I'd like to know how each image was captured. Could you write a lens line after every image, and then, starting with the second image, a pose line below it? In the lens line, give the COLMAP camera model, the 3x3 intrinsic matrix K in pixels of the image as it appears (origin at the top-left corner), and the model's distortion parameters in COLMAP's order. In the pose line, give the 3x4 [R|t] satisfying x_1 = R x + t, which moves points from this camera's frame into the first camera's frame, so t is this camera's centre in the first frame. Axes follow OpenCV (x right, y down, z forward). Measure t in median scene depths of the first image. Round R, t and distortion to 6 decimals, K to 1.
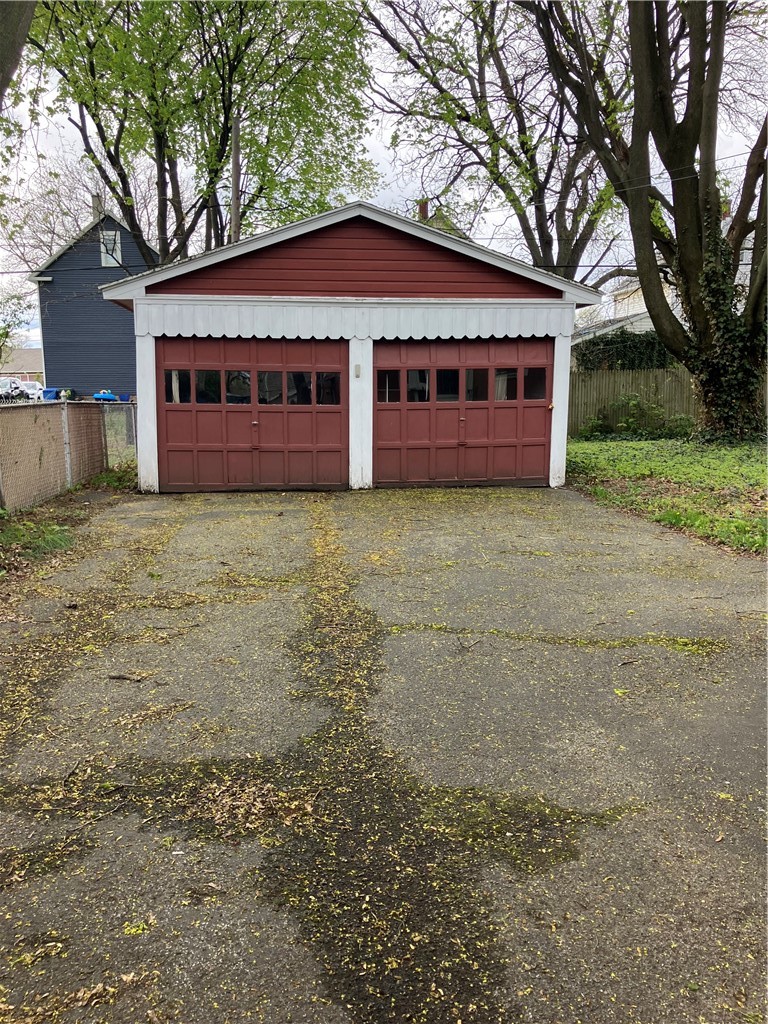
lens RADIAL K [[857.0, 0, 384.0], [0, 857.0, 512.0], [0, 0, 1]] dist [0.037887, 0.009188]
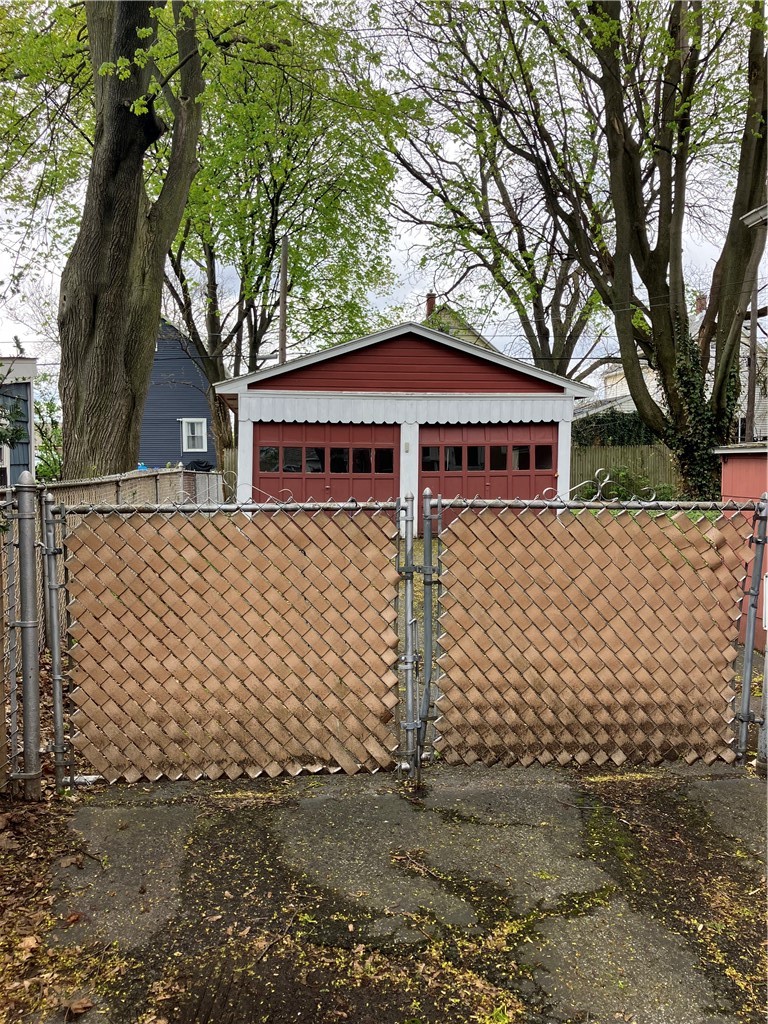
lens RADIAL K [[857.0, 0, 384.0], [0, 857.0, 512.0], [0, 0, 1]] dist [0.037887, 0.009188]
pose [[0.999986, 0.000961, 0.005287, -0.043058], [-0.000515, 0.996483, -0.083795, 0.024577], [-0.005349, 0.083791, 0.996469, -0.168623]]
